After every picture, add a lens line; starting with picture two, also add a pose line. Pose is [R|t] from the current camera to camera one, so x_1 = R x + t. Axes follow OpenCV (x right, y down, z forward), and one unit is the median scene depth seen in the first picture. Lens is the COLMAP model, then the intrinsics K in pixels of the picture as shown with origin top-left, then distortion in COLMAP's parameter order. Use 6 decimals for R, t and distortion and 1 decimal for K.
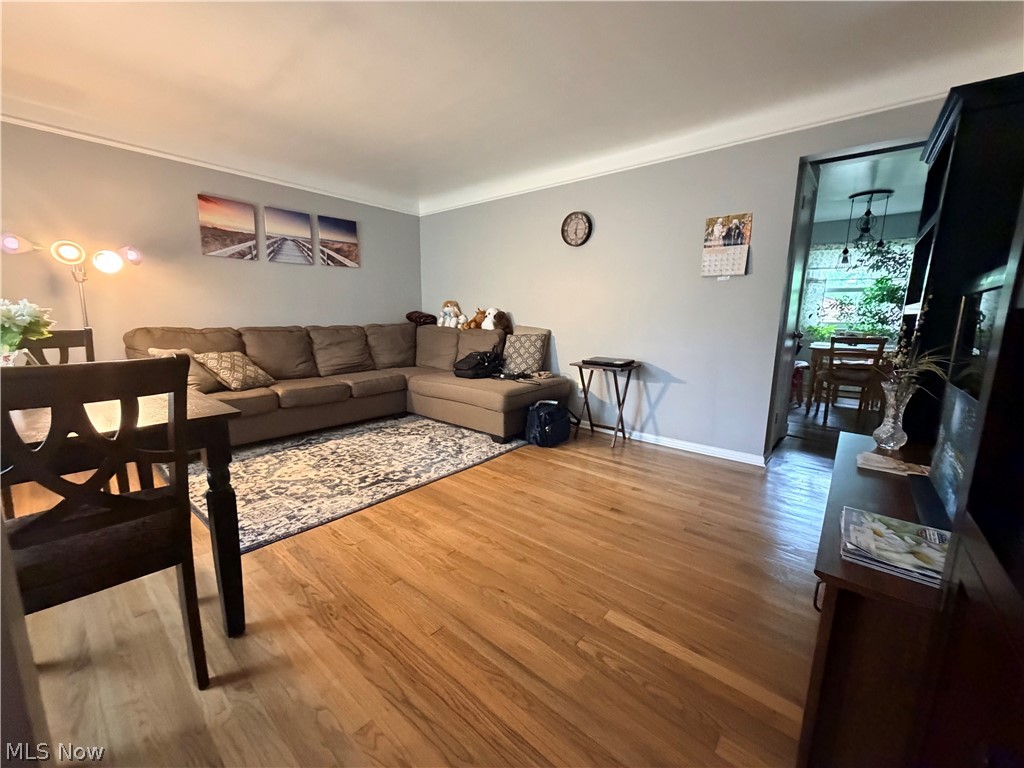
lens RADIAL K [[407.2, 0, 513.6], [0, 407.2, 386.6], [0, 0, 1]] dist [0.004302, -0.000045]
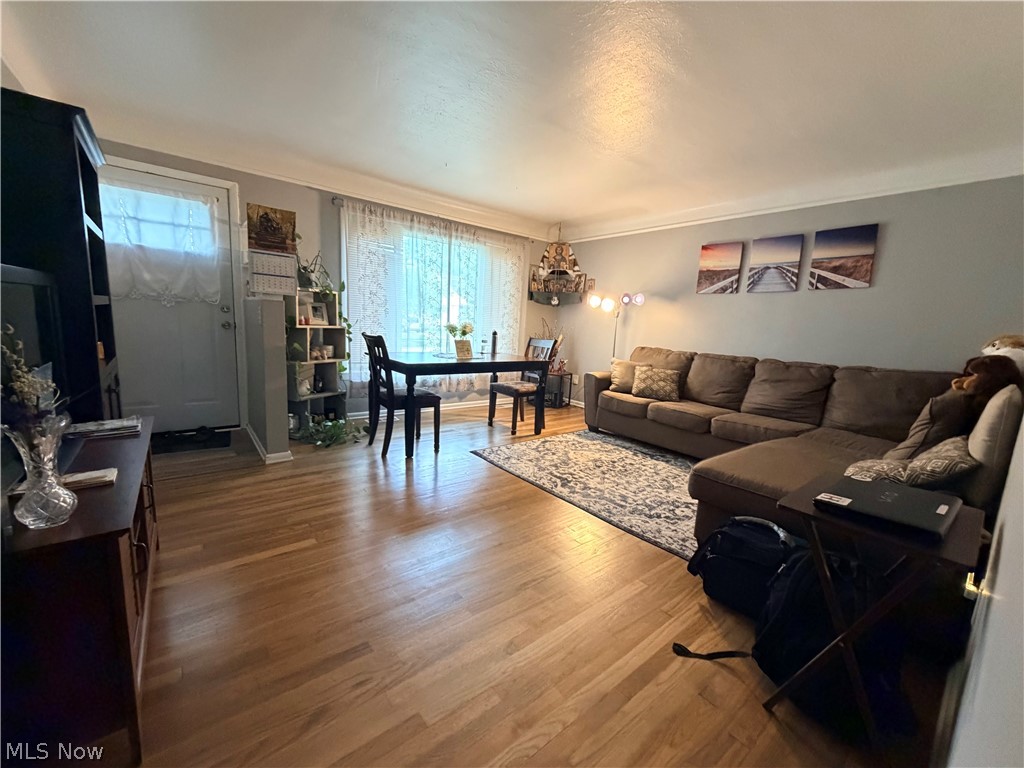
lens RADIAL K [[407.2, 0, 515.6], [0, 407.2, 381.4], [0, 0, 1]] dist [0.004302, -0.000045]
pose [[-0.176957, 0.117109, -0.977227, 0.649711], [-0.234737, 0.959222, 0.157457, -0.148332], [0.955816, 0.257254, -0.142251, 0.807821]]
